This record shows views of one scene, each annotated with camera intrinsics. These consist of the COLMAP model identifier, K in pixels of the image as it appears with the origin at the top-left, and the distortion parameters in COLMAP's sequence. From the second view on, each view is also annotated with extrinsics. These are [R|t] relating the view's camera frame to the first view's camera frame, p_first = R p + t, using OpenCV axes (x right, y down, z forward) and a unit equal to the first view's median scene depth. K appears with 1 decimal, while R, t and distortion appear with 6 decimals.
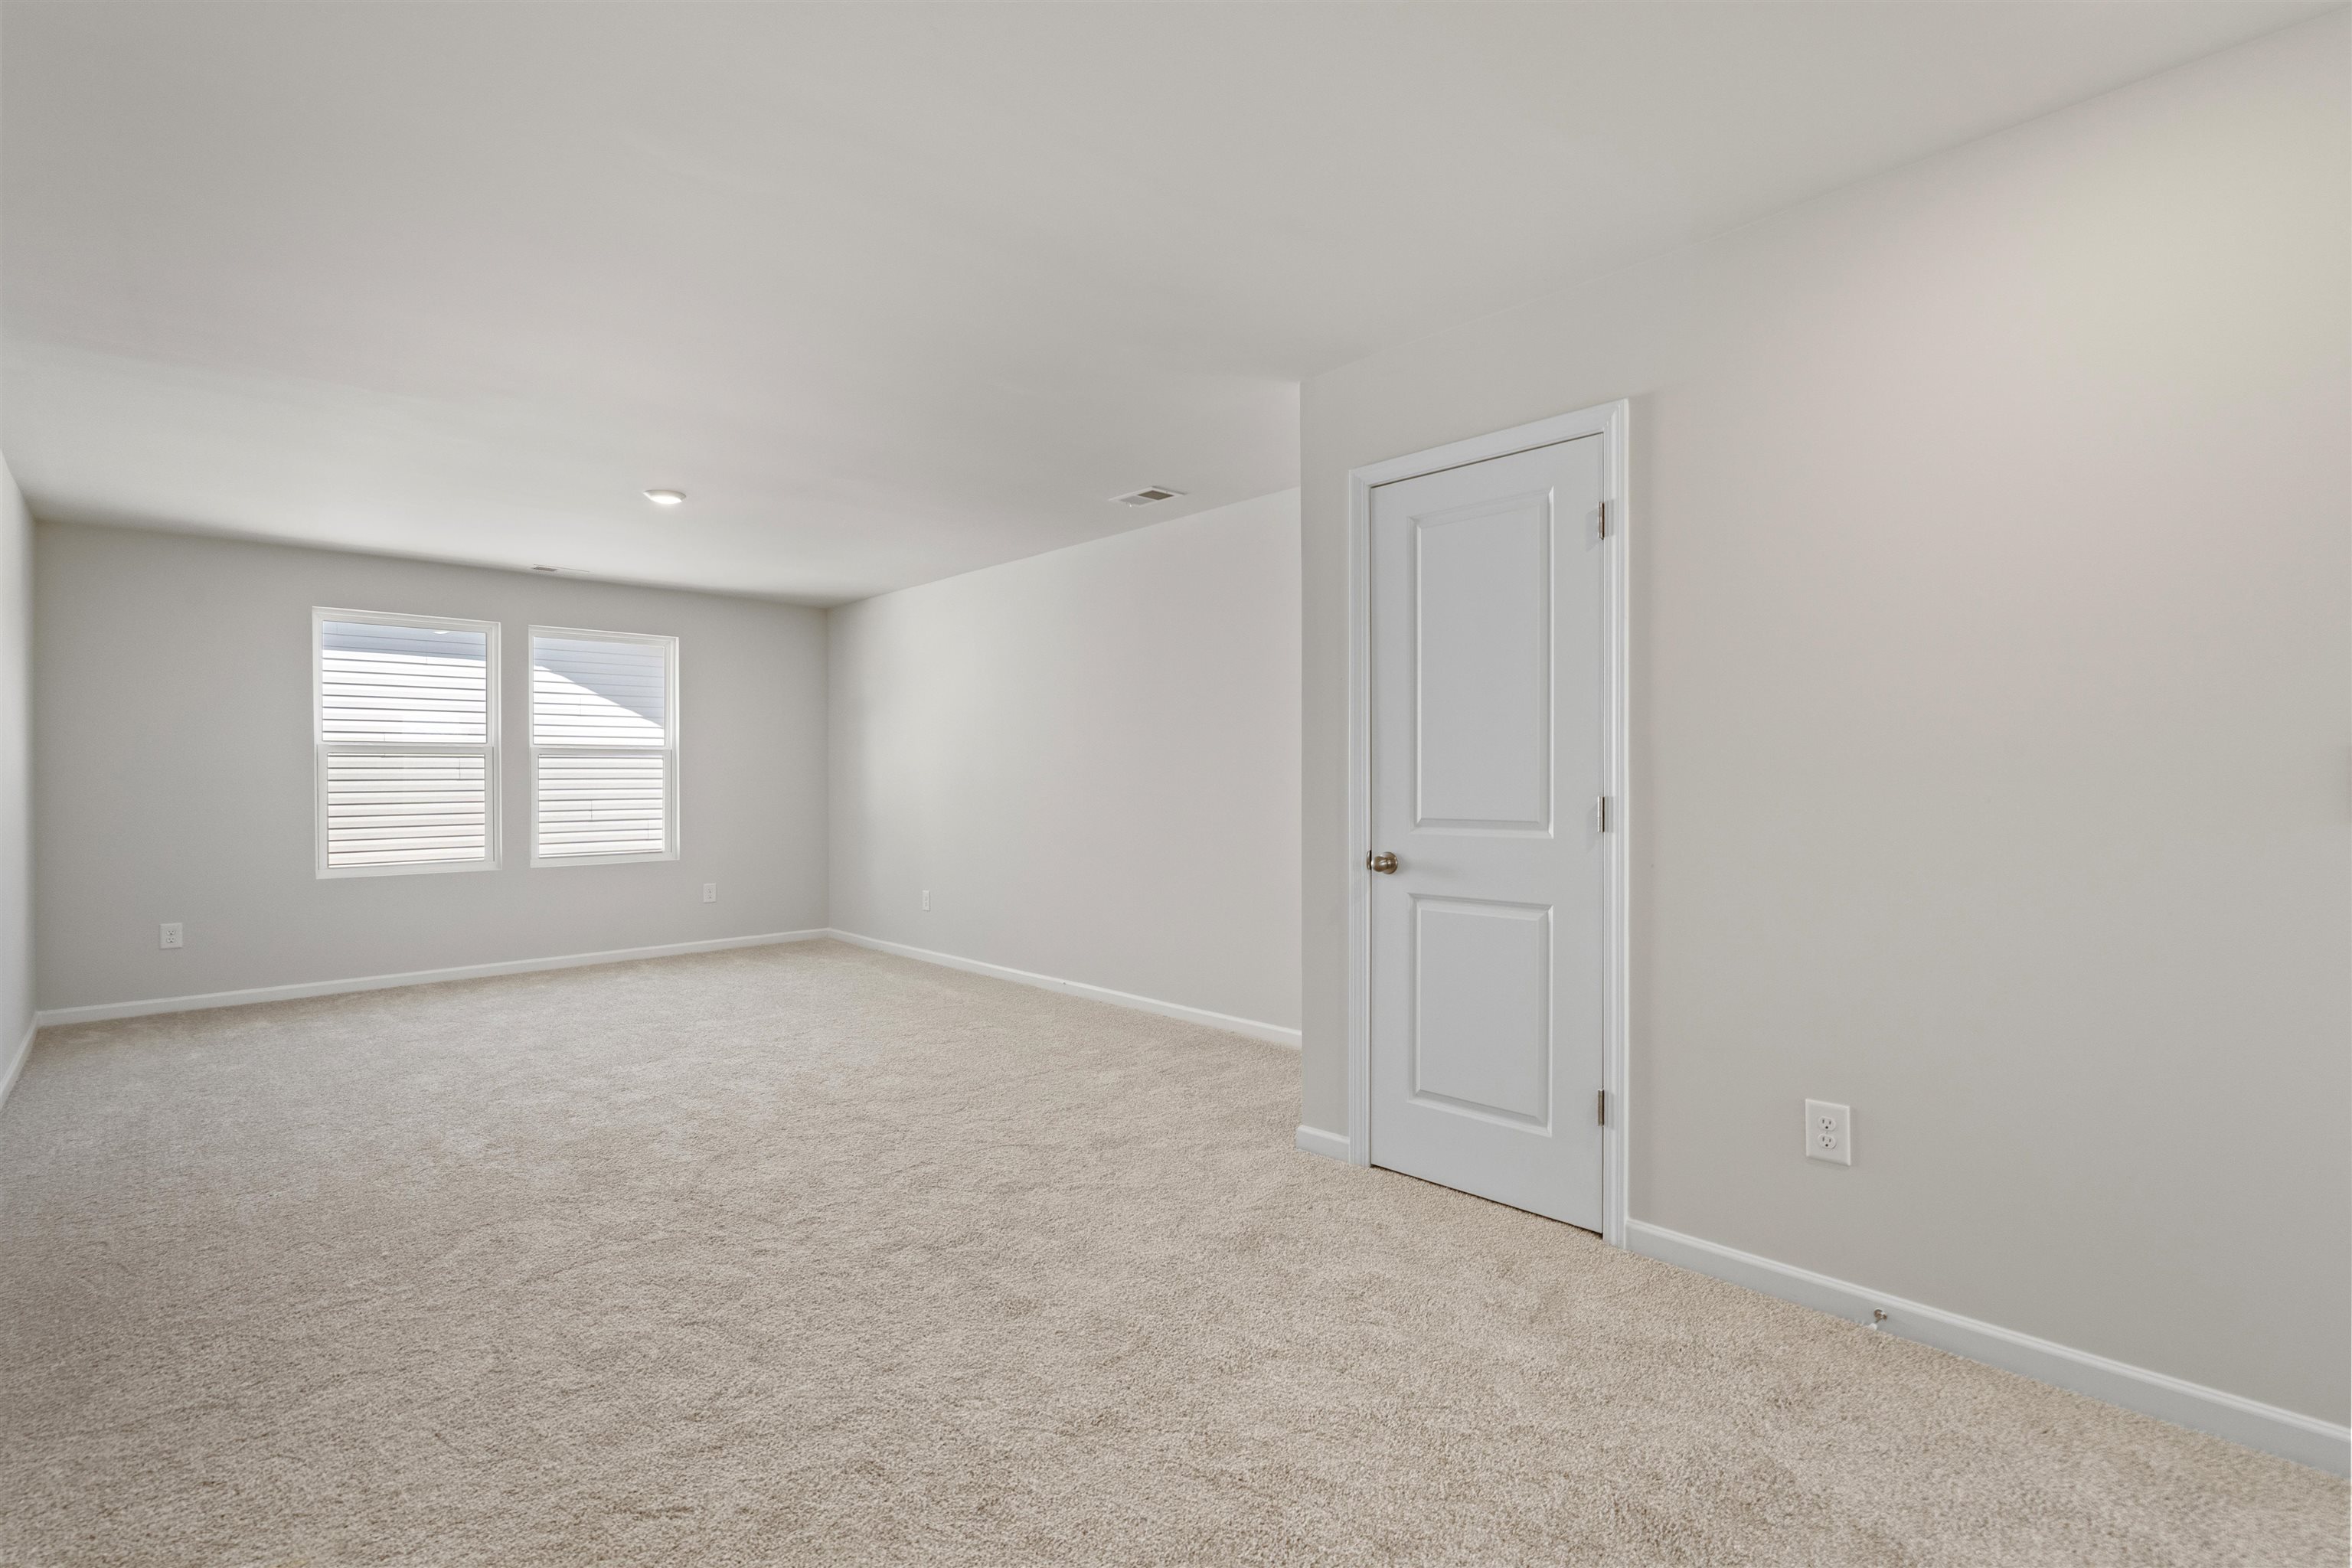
lens RADIAL K [[1081.5, 0, 1184.8], [0, 1081.5, 783.6], [0, 0, 1]] dist [-0.009132, 0.004181]
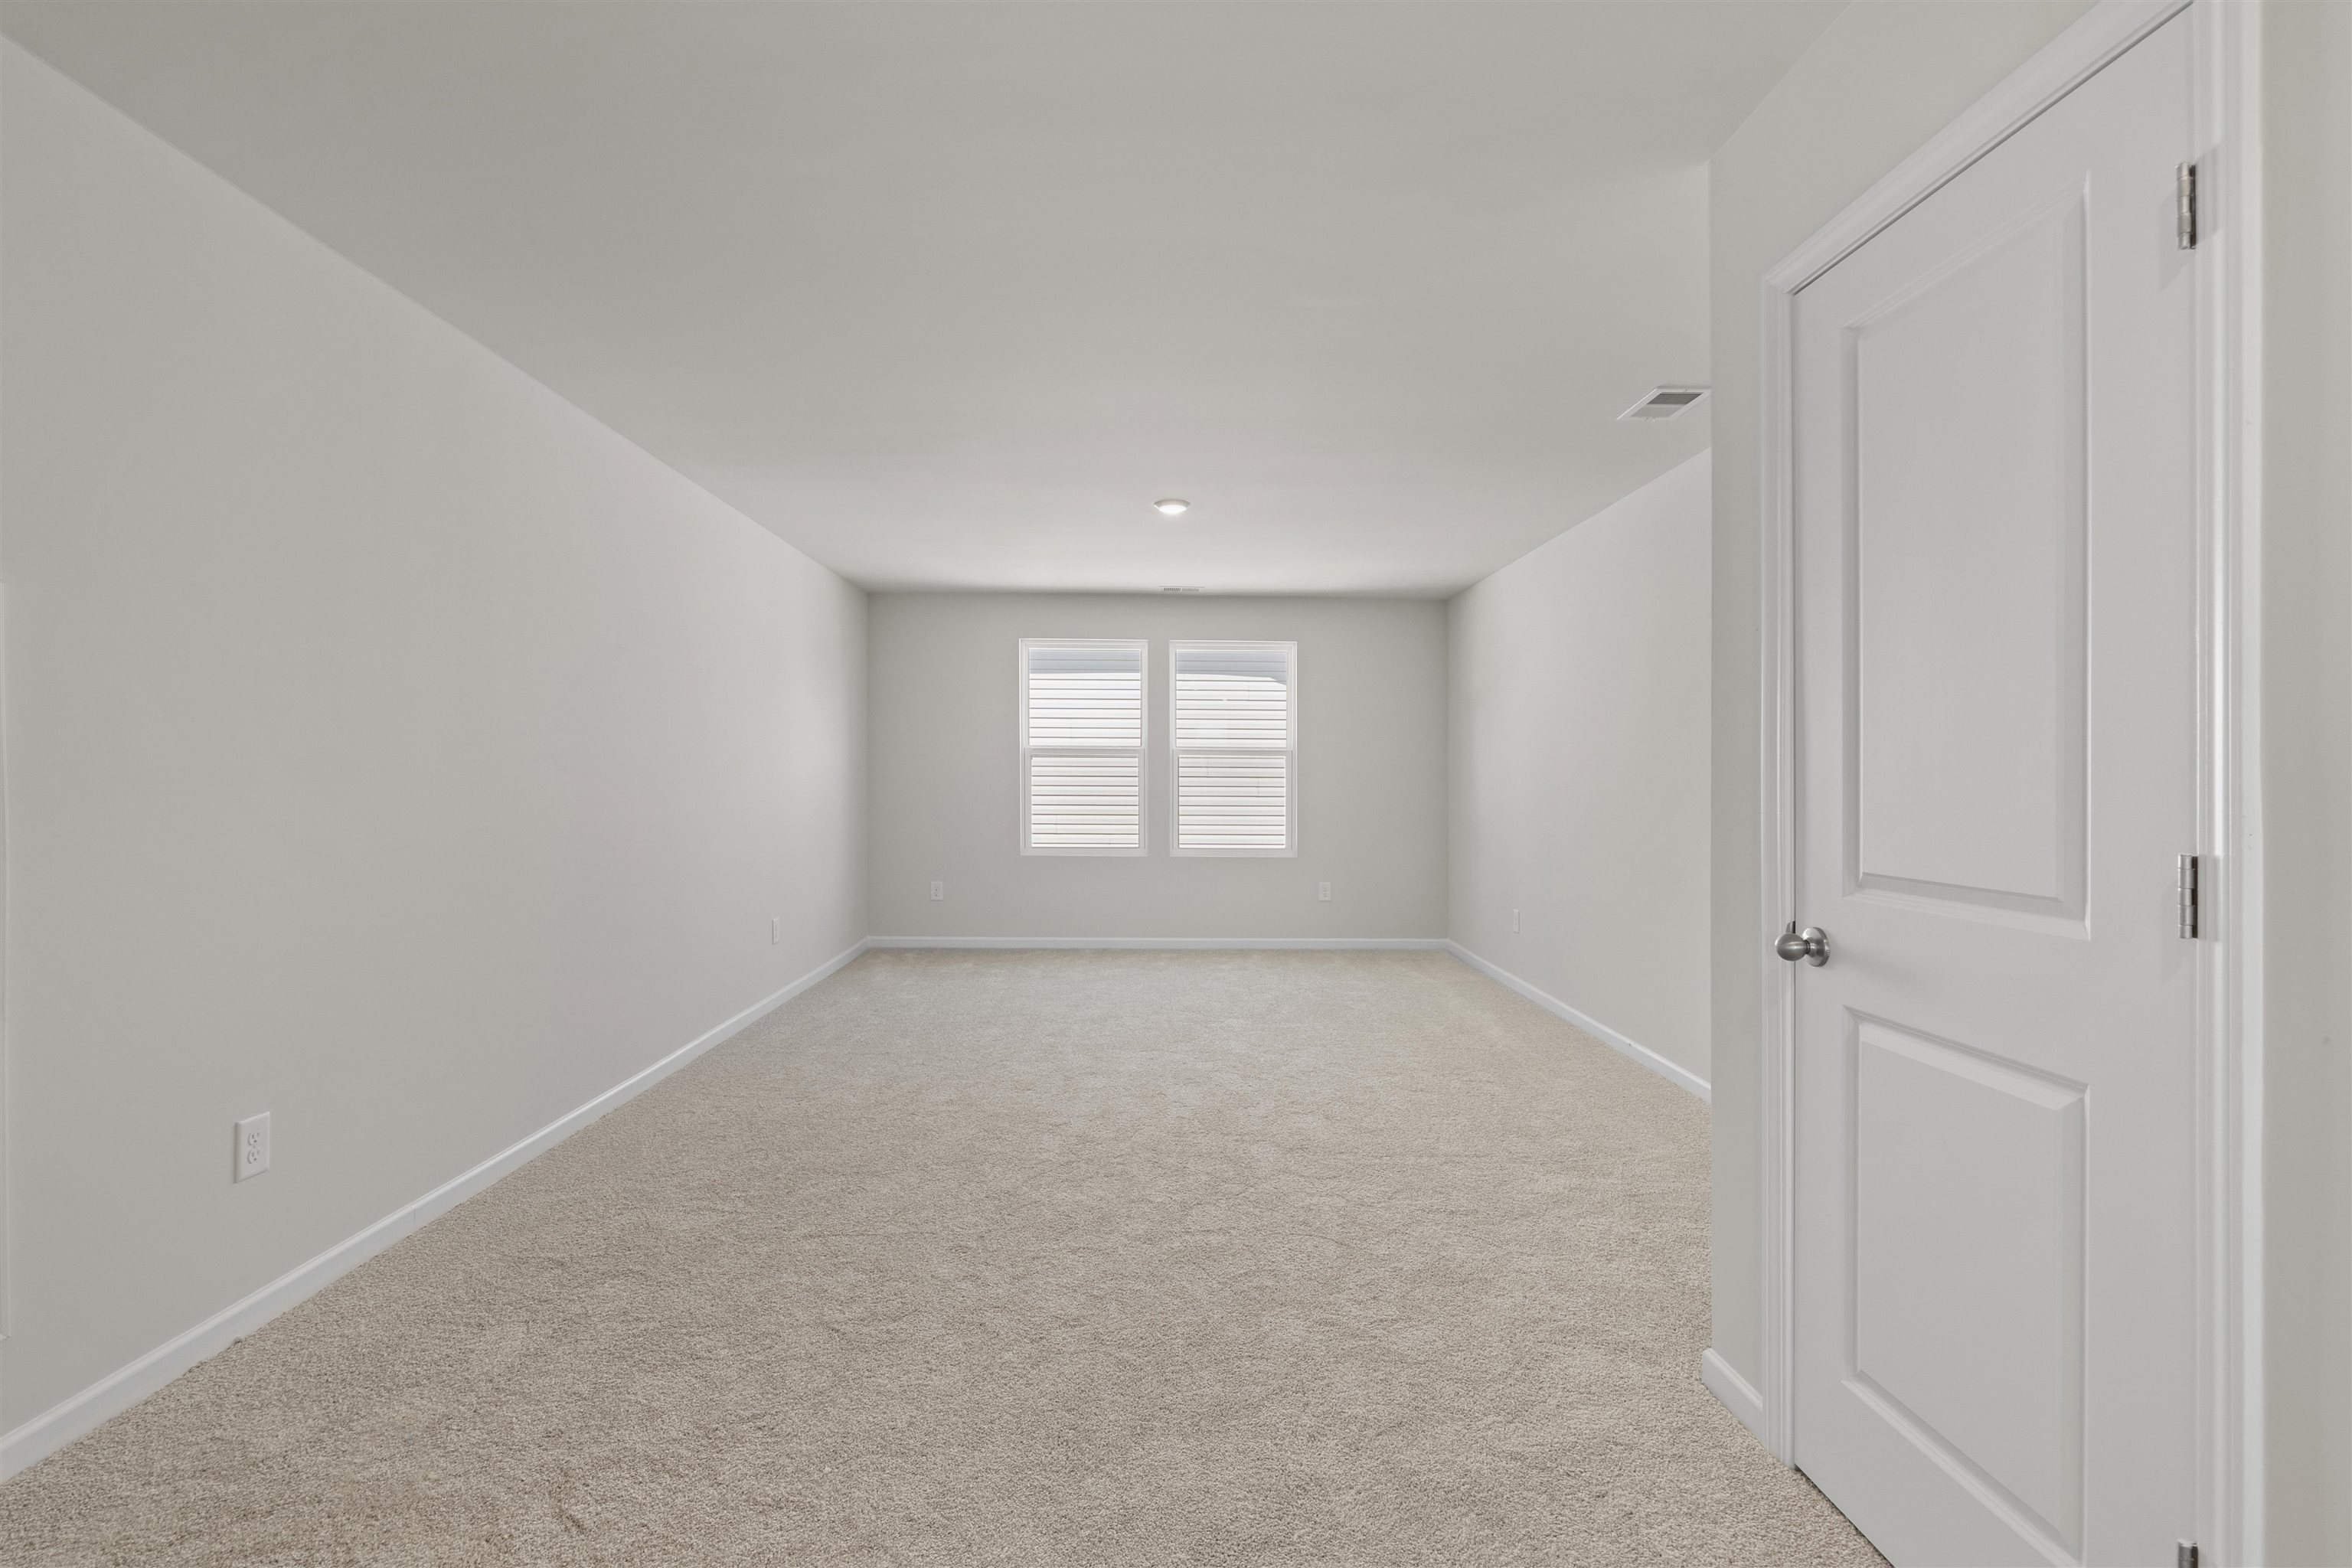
lens RADIAL K [[1081.5, 0, 1169.8], [0, 1081.5, 773.2], [0, 0, 1]] dist [-0.009132, 0.004181]
pose [[0.730804, 0.009700, -0.682518, 0.226040], [-0.015389, 0.999879, -0.002267, -0.007891], [0.682413, 0.012160, 0.730865, 0.244229]]
